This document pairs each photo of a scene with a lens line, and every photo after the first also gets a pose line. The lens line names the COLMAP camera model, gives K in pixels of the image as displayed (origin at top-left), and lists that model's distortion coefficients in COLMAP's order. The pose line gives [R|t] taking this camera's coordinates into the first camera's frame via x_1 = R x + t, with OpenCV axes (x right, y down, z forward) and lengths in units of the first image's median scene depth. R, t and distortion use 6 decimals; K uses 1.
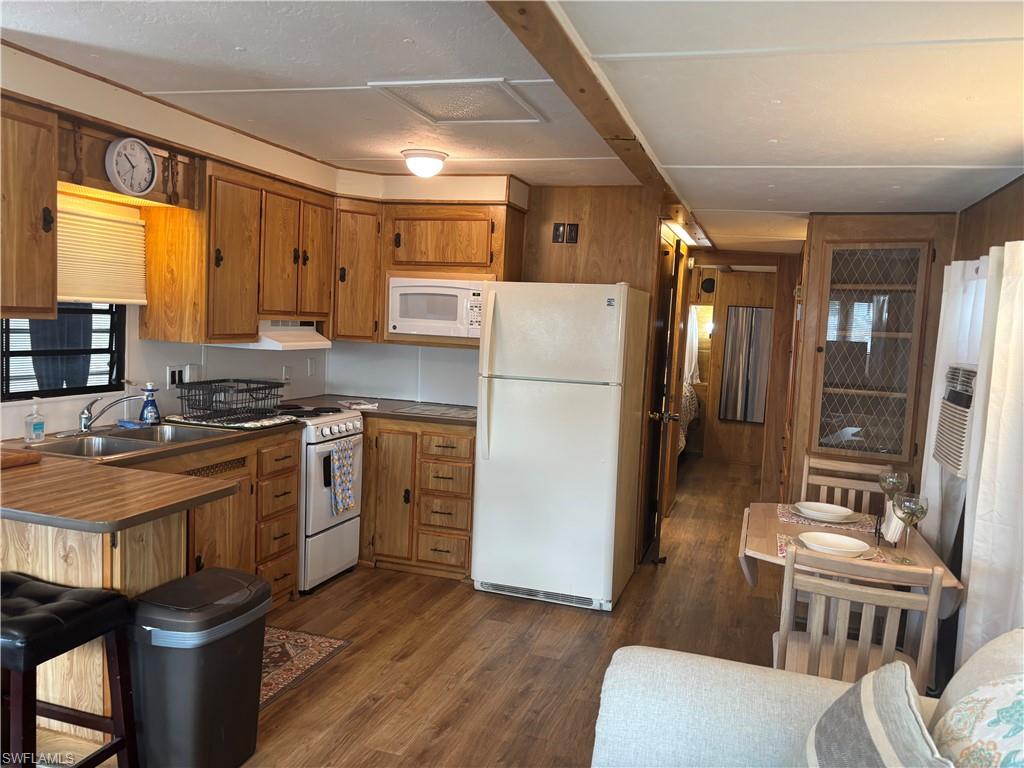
lens RADIAL K [[779.2, 0, 512.0], [0, 779.2, 384.0], [0, 0, 1]] dist [0.058832, -0.074136]
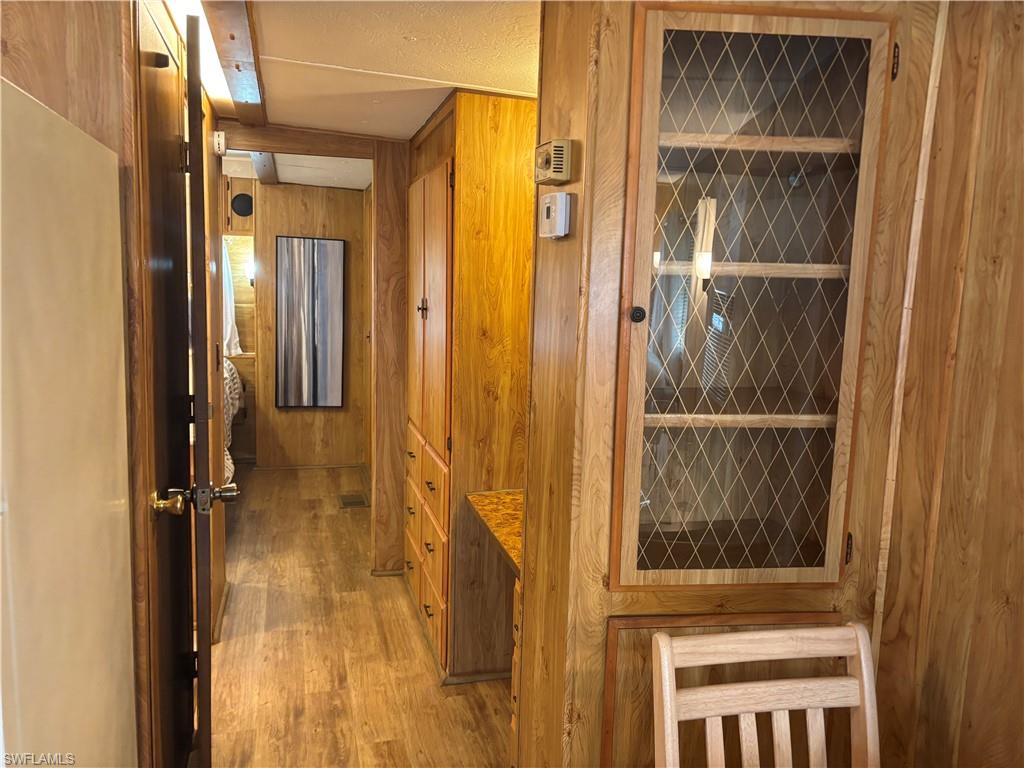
lens RADIAL K [[779.2, 0, 512.0], [0, 779.2, 384.0], [0, 0, 1]] dist [0.058832, -0.074136]
pose [[0.829560, -0.093616, 0.550514, 0.127853], [0.055583, 0.994794, 0.085410, -0.041667], [-0.555644, -0.040253, 0.830446, 0.658790]]
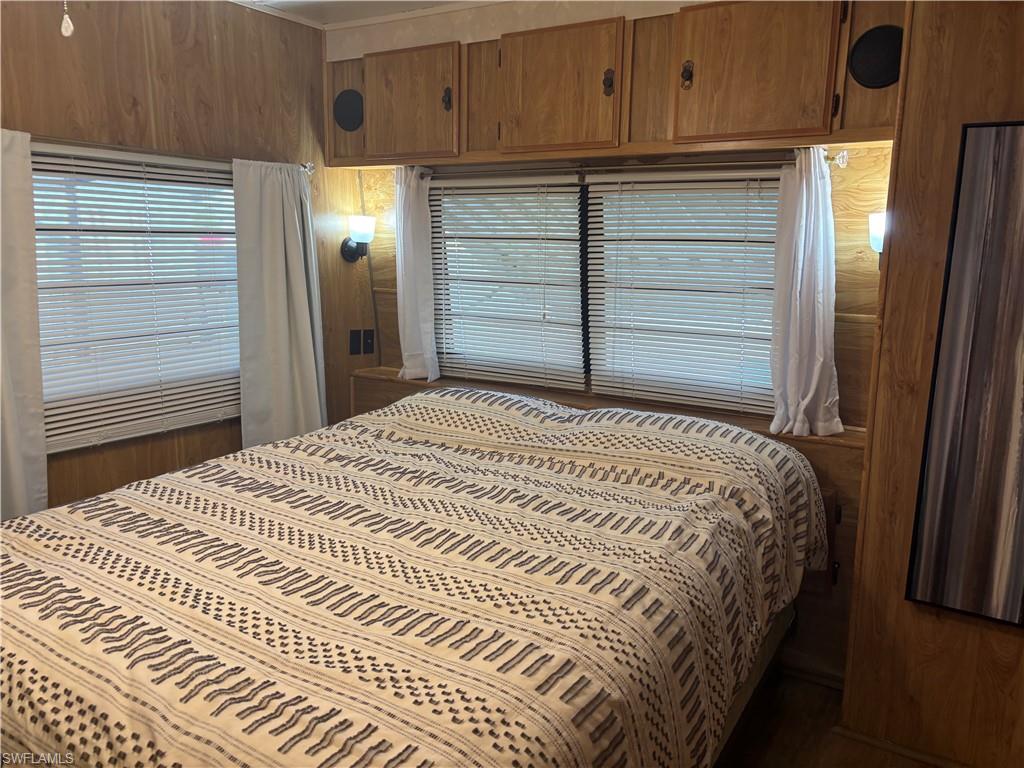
lens RADIAL K [[779.2, 0, 512.0], [0, 779.2, 384.0], [0, 0, 1]] dist [0.058832, -0.074136]
pose [[0.972814, 0.001743, -0.231580, 0.398030], [0.019245, 0.995905, 0.088339, -0.095264], [0.230785, -0.090394, 0.968797, 1.464080]]
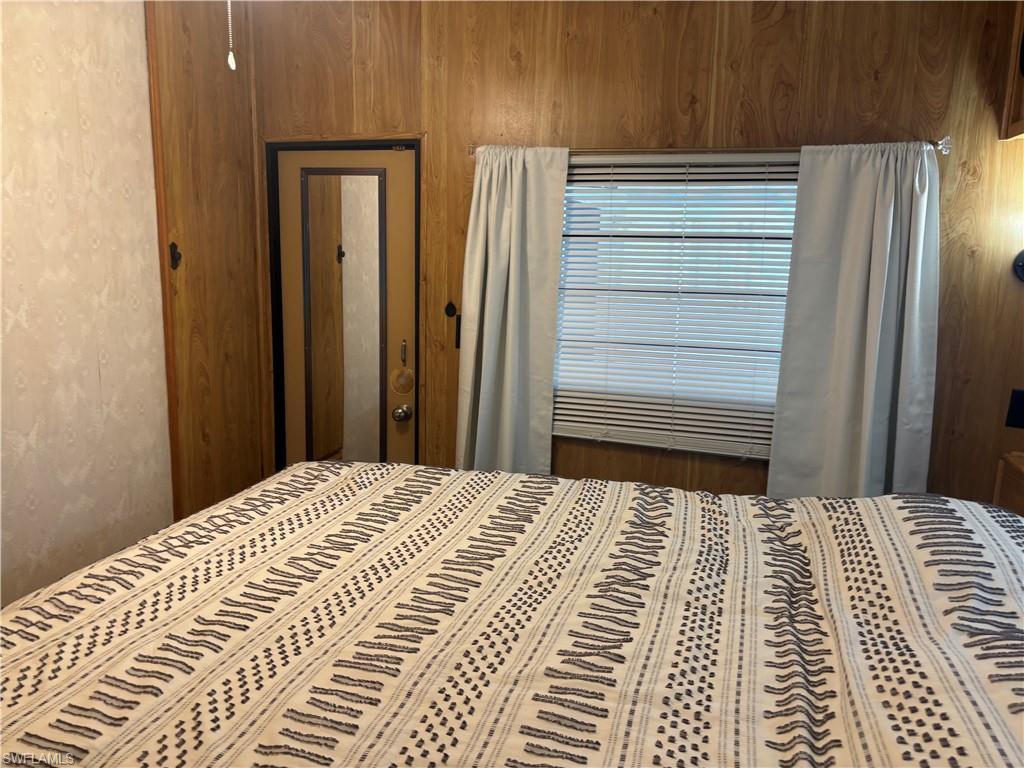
lens RADIAL K [[779.2, 0, 512.0], [0, 779.2, 384.0], [0, 0, 1]] dist [0.058832, -0.074136]
pose [[0.032808, 0.131565, -0.990764, 0.671452], [-0.102985, 0.986467, 0.127584, -0.135099], [0.994142, 0.097848, 0.045914, 2.139051]]
